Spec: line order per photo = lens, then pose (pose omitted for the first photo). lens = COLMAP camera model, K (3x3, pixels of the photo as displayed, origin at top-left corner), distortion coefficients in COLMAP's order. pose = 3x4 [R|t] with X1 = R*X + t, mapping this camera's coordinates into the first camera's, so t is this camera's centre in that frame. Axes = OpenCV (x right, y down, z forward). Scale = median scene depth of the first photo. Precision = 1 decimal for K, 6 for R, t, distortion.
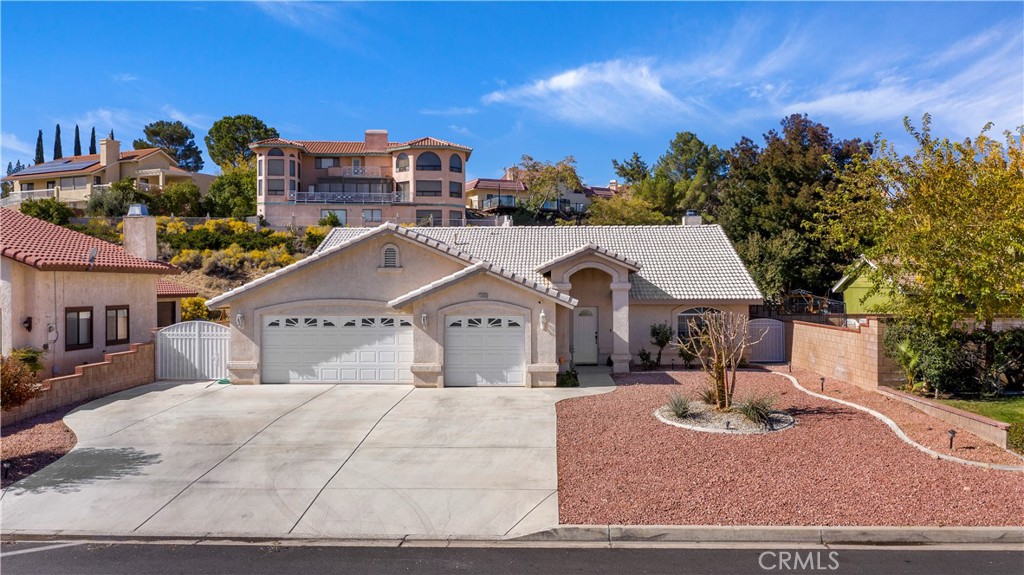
lens RADIAL K [[803.1, 0, 510.9], [0, 803.1, 286.0], [0, 0, 1]] dist [-0.008884, -0.001140]
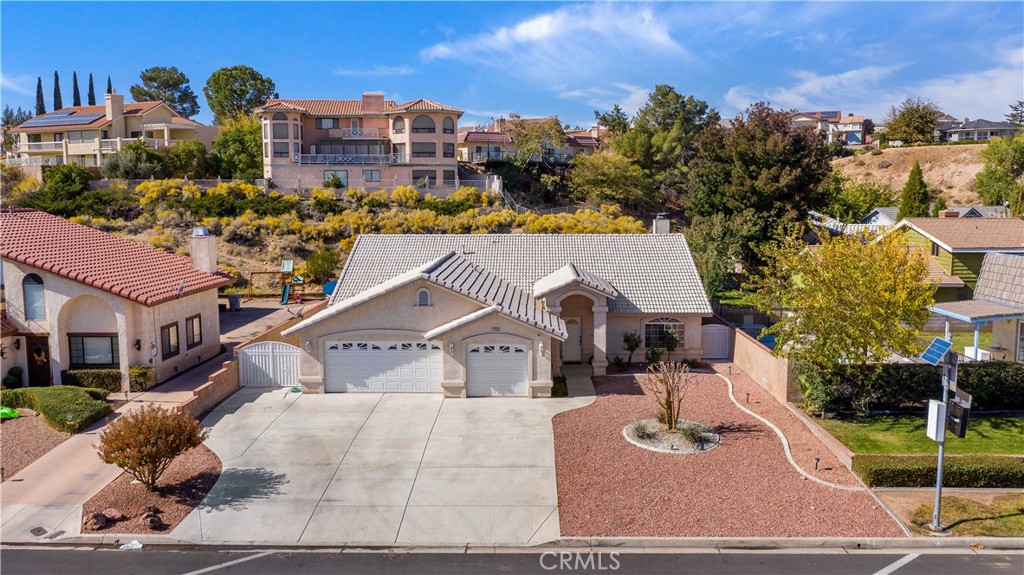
lens RADIAL K [[803.1, 0, 511.7], [0, 803.1, 288.7], [0, 0, 1]] dist [-0.008884, -0.001140]
pose [[0.999670, -0.002952, 0.025508, -0.038031], [-0.000061, 0.993094, 0.117318, -0.188472], [-0.025678, -0.117281, 0.992767, -0.269594]]
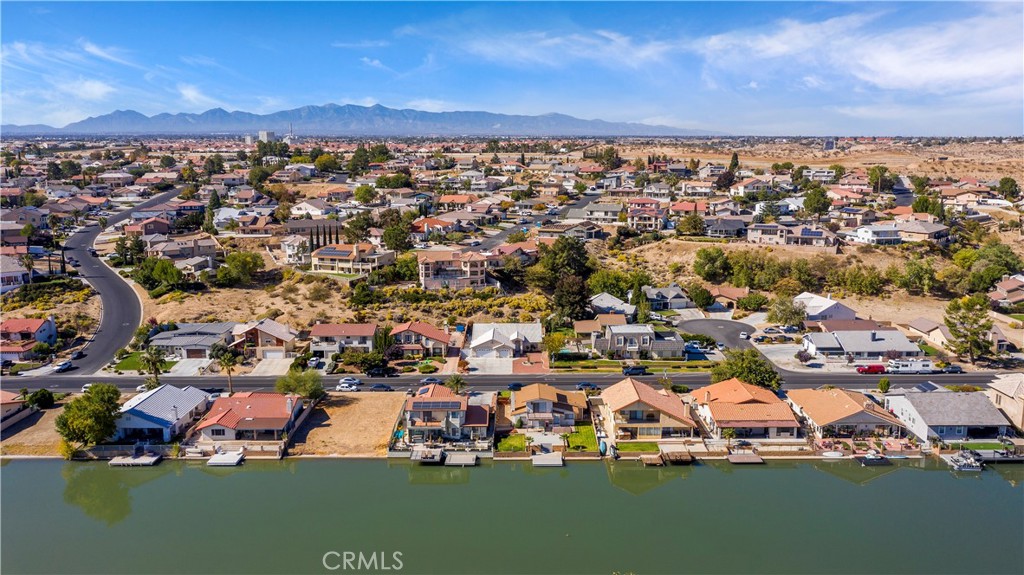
lens RADIAL K [[803.1, 0, 512.9], [0, 803.1, 288.0], [0, 0, 1]] dist [-0.008884, -0.001140]
pose [[0.998679, -0.008236, 0.050718, -0.329515], [-0.000919, 0.984047, 0.177908, -1.887412], [-0.051374, -0.177720, 0.982739, -6.444341]]
